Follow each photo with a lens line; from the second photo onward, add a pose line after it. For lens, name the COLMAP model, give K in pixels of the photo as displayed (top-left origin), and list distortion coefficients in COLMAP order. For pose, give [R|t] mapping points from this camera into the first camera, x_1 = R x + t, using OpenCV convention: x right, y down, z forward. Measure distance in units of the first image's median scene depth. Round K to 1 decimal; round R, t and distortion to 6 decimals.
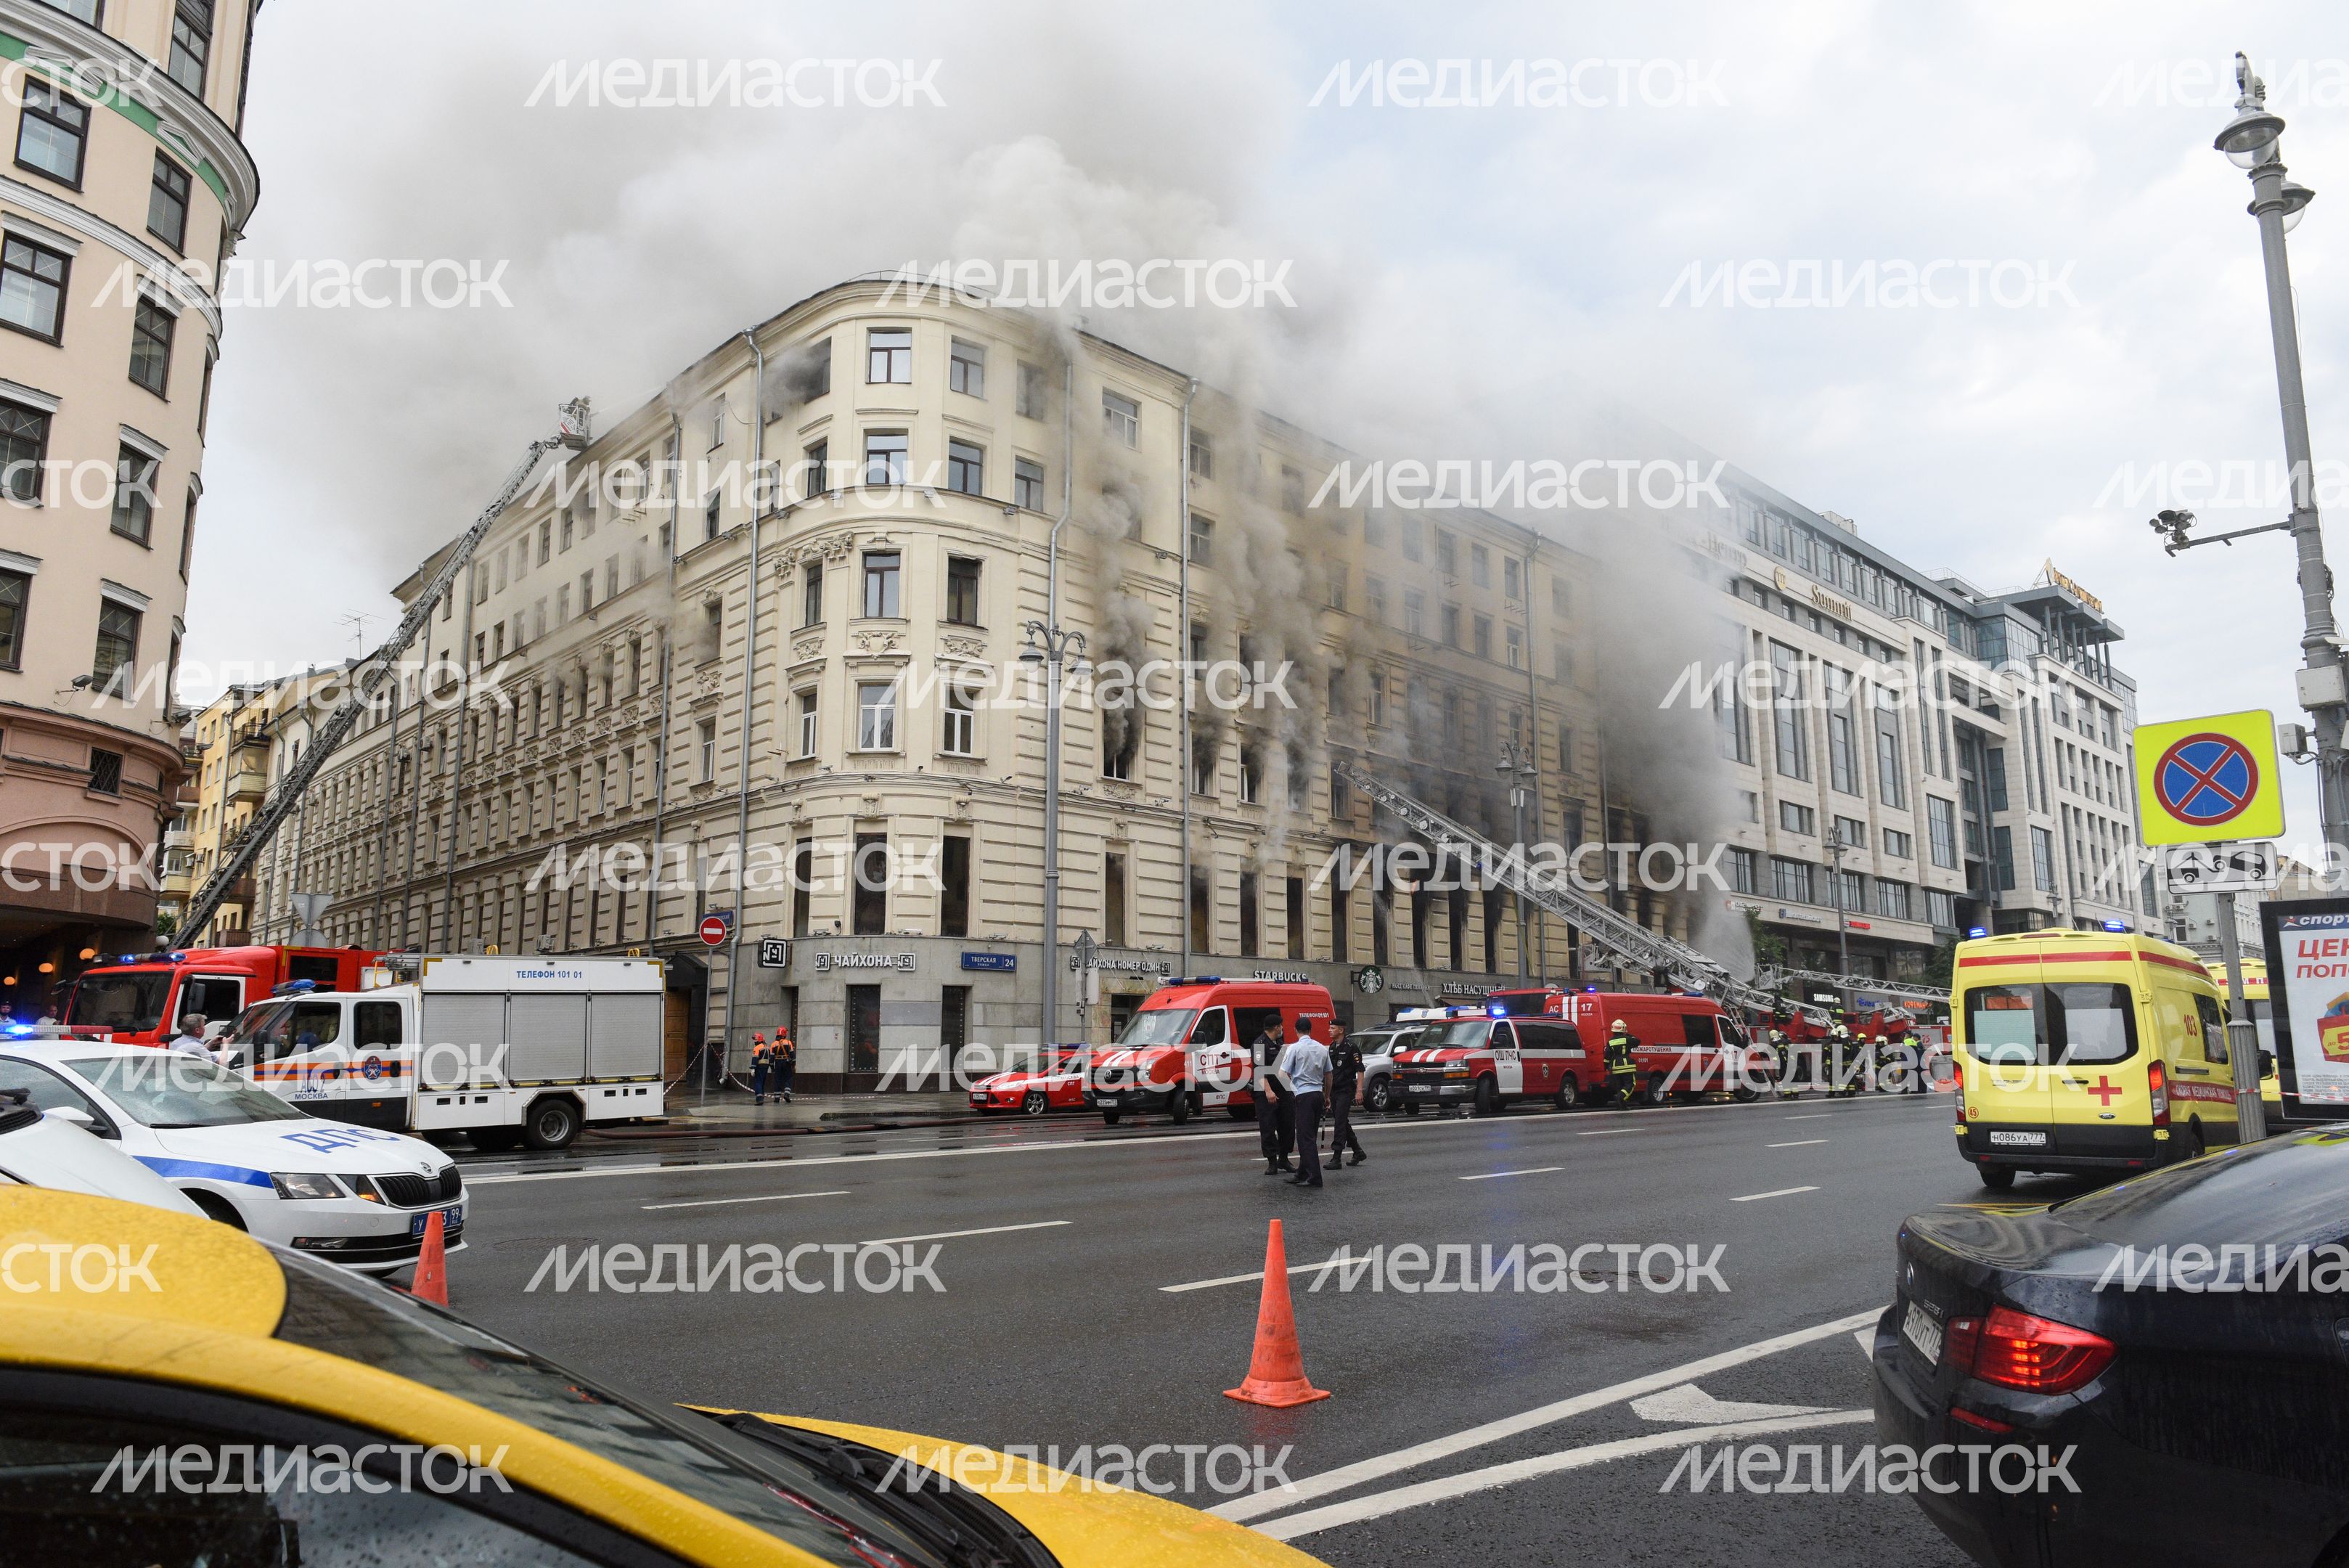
lens RADIAL K [[1595.1, 0, 1165.3], [0, 1595.1, 774.0], [0, 0, 1]] dist [0.018148, -0.005121]
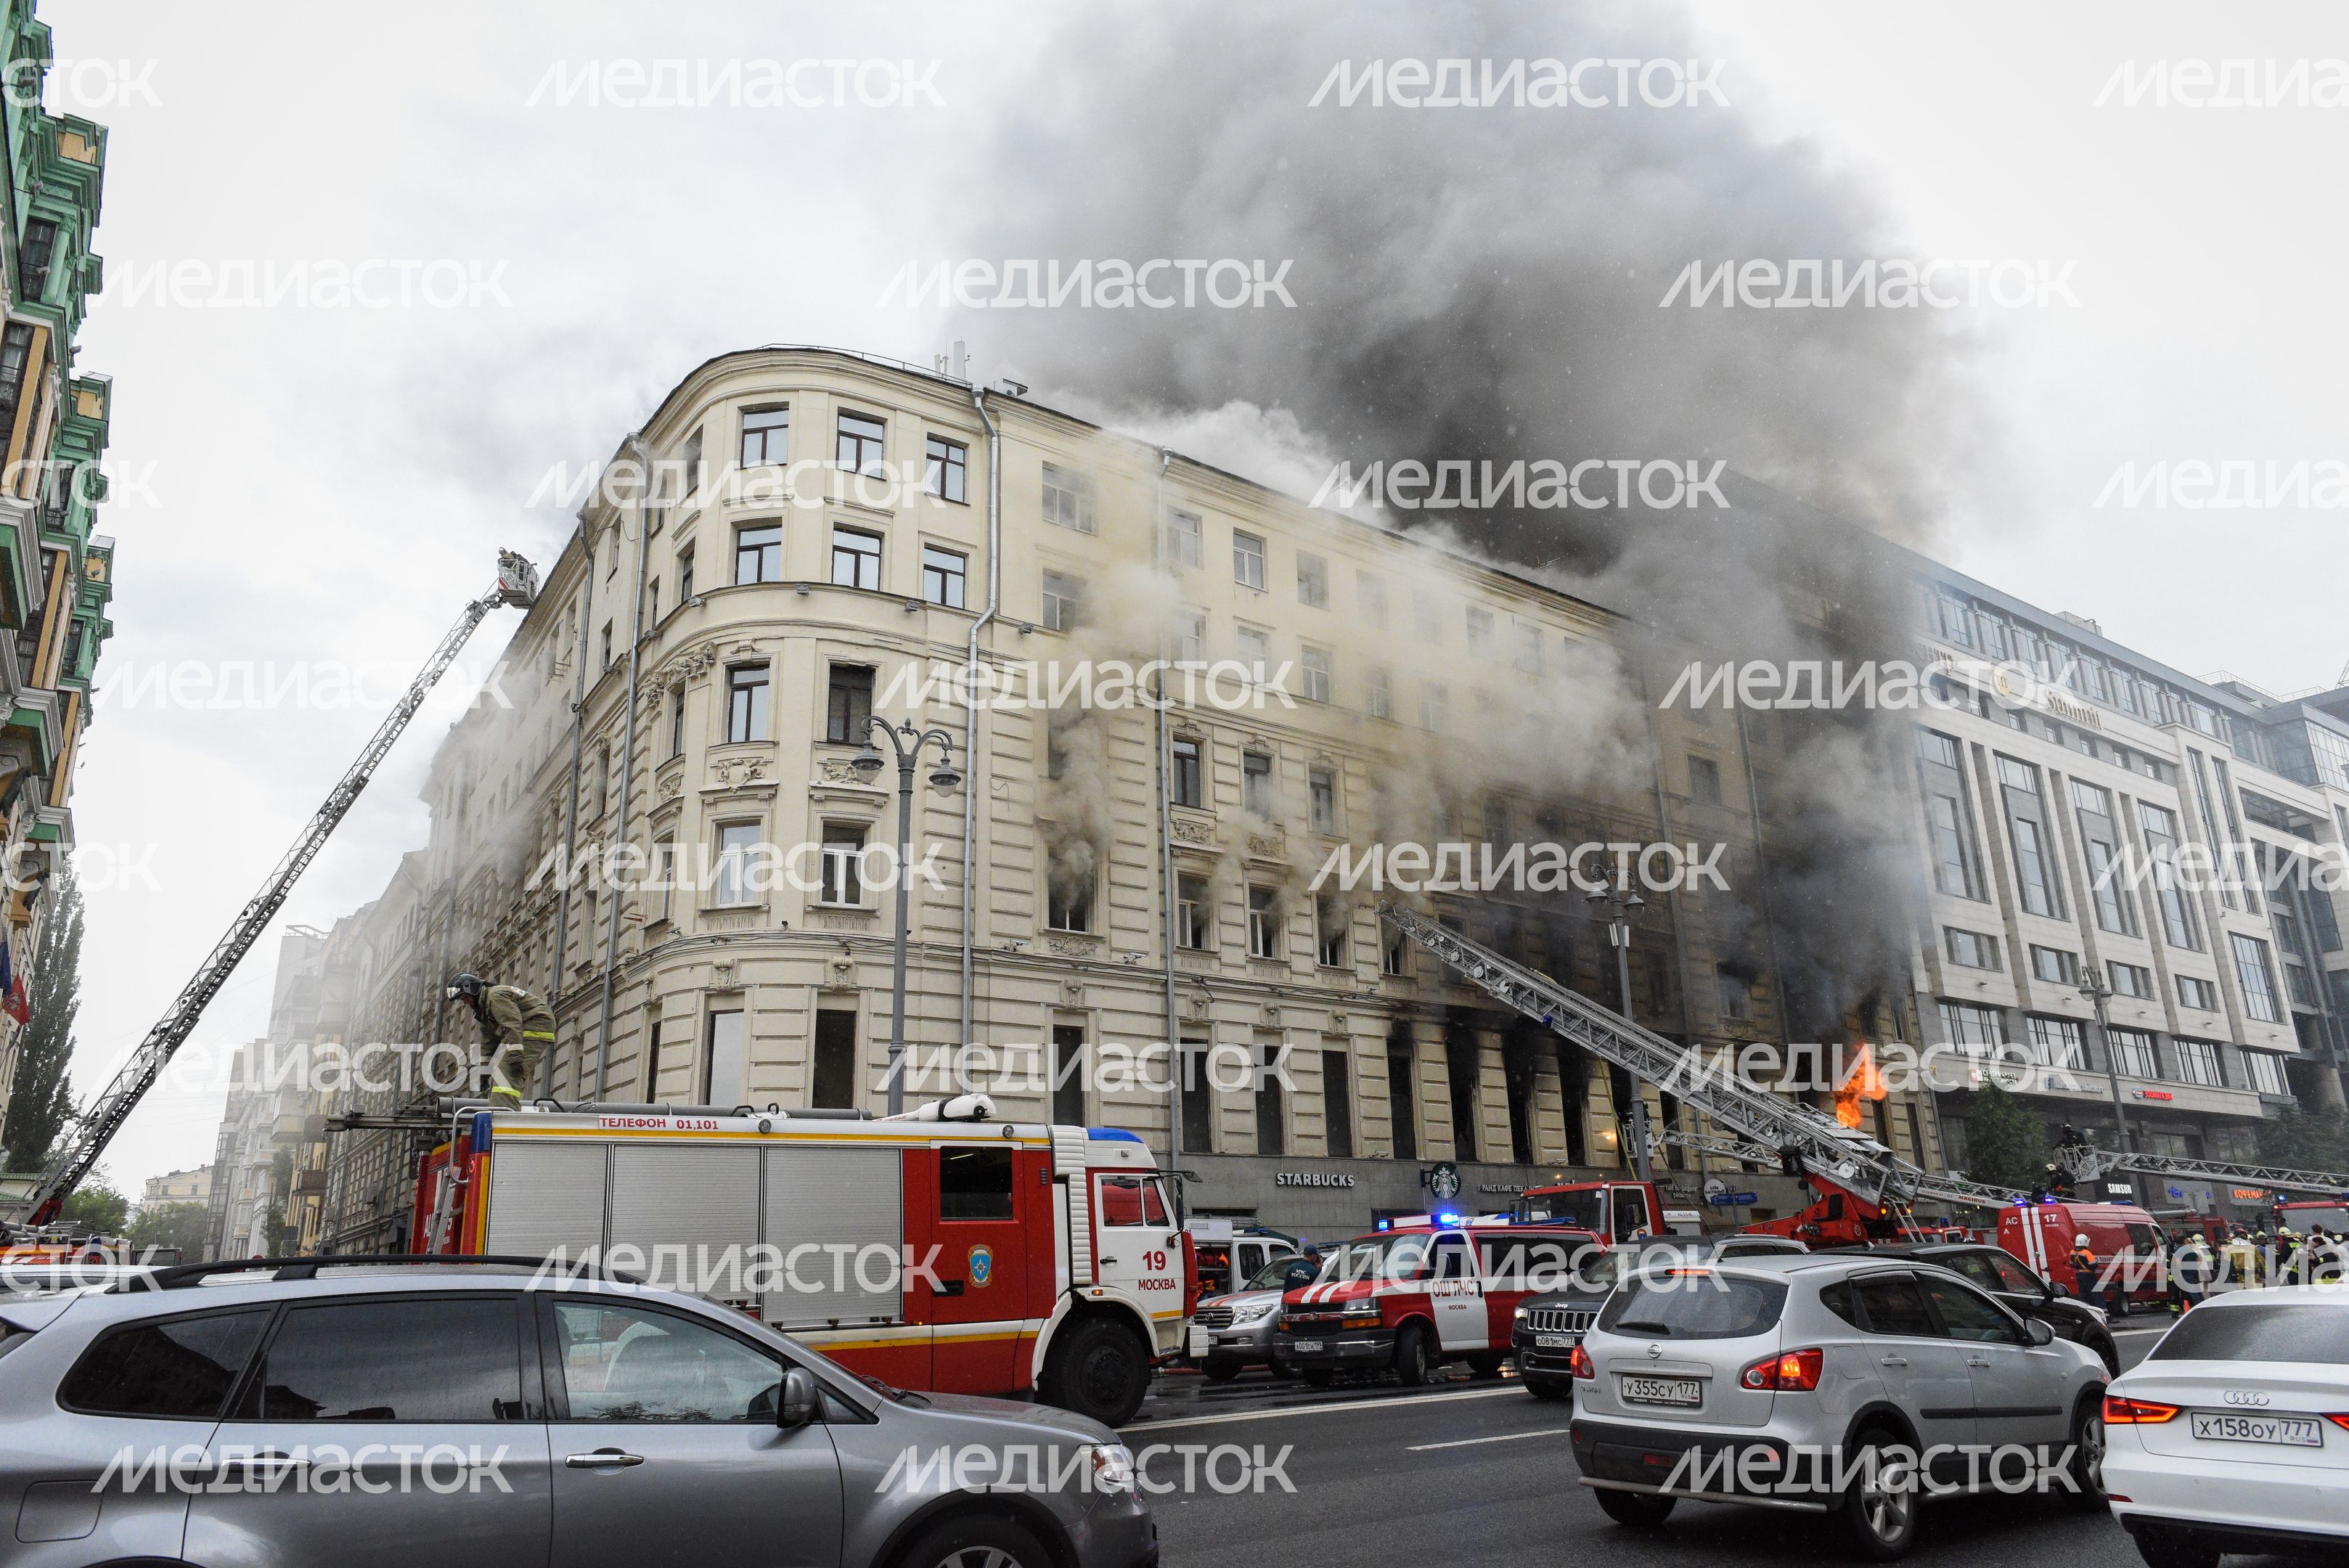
lens RADIAL K [[1595.1, 0, 1170.7], [0, 1595.1, 785.0], [0, 0, 1]] dist [0.018148, -0.005121]
pose [[0.987376, -0.068840, -0.142649, 0.137866], [0.050632, 0.990538, -0.127557, 0.034980], [0.150080, 0.118724, 0.981519, 0.221617]]
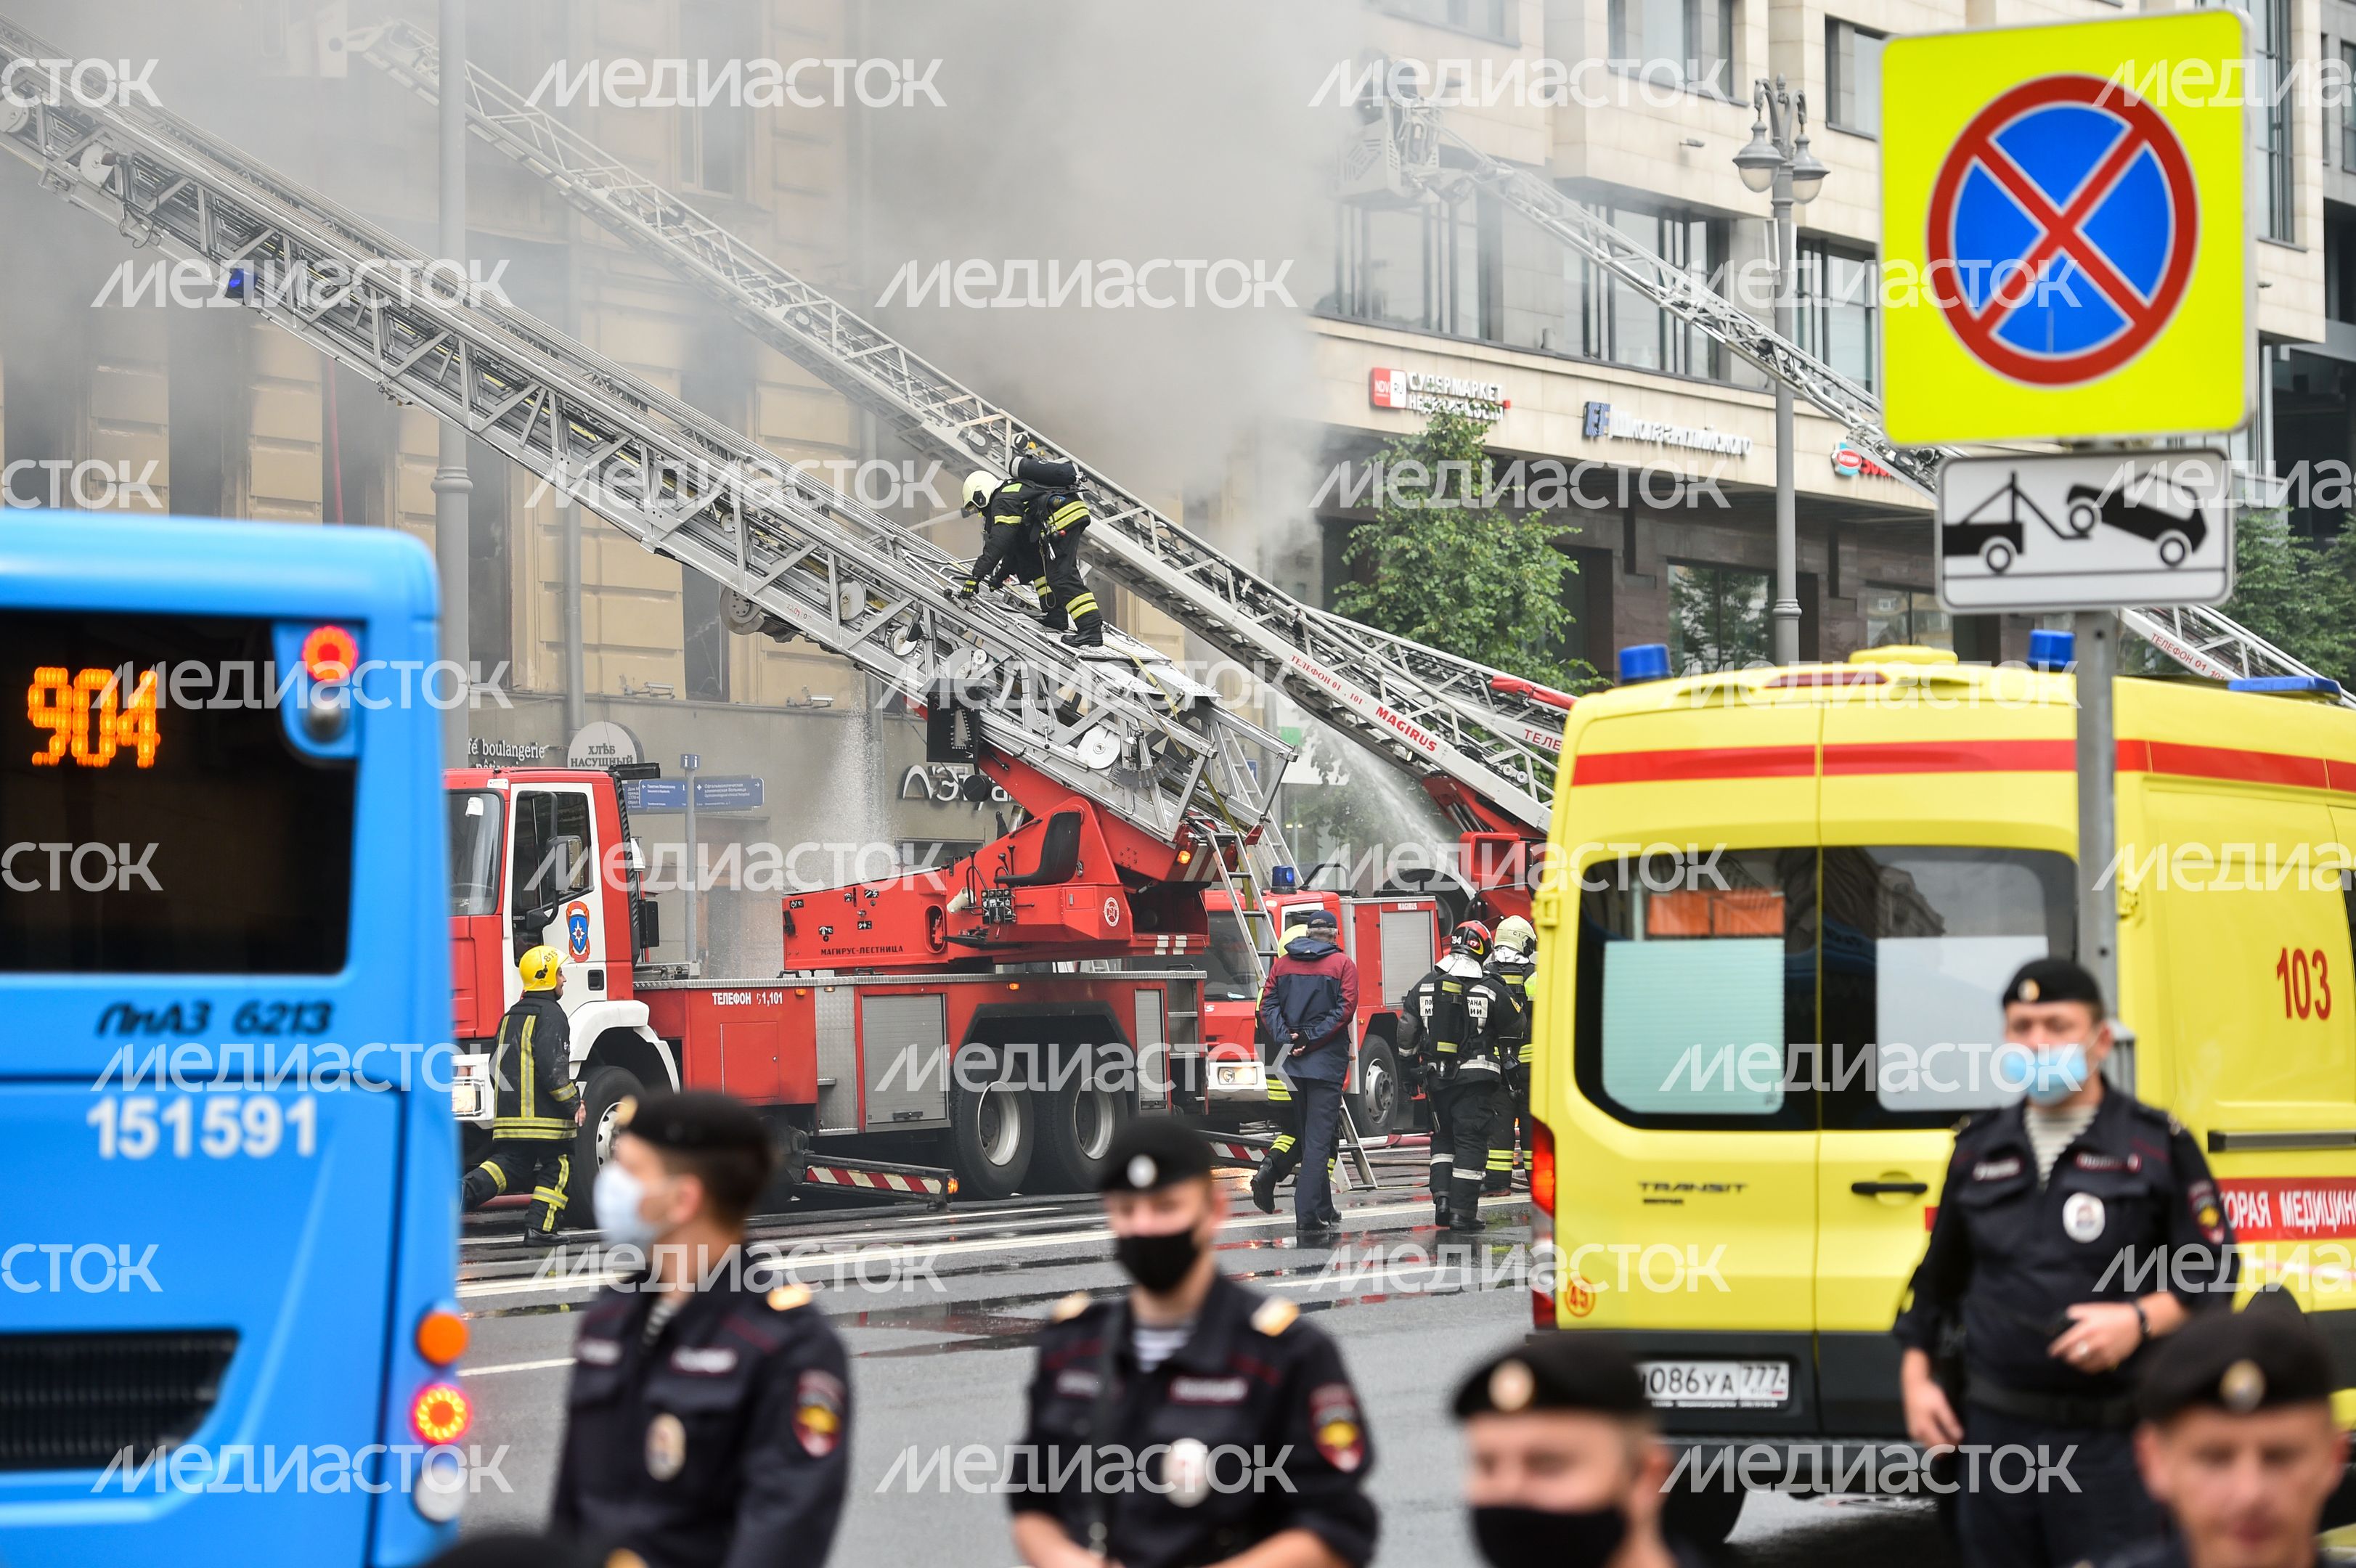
lens RADIAL K [[7193.0, 0, 1099.6], [0, 7193.0, 808.6], [0, 0, 1]] dist [0.077708, 0.000000]
pose [[0.961805, -0.001991, 0.273728, 0.025364], [-0.039022, 0.988764, 0.144301, -0.018150], [-0.270940, -0.149471, 0.950921, -0.057515]]
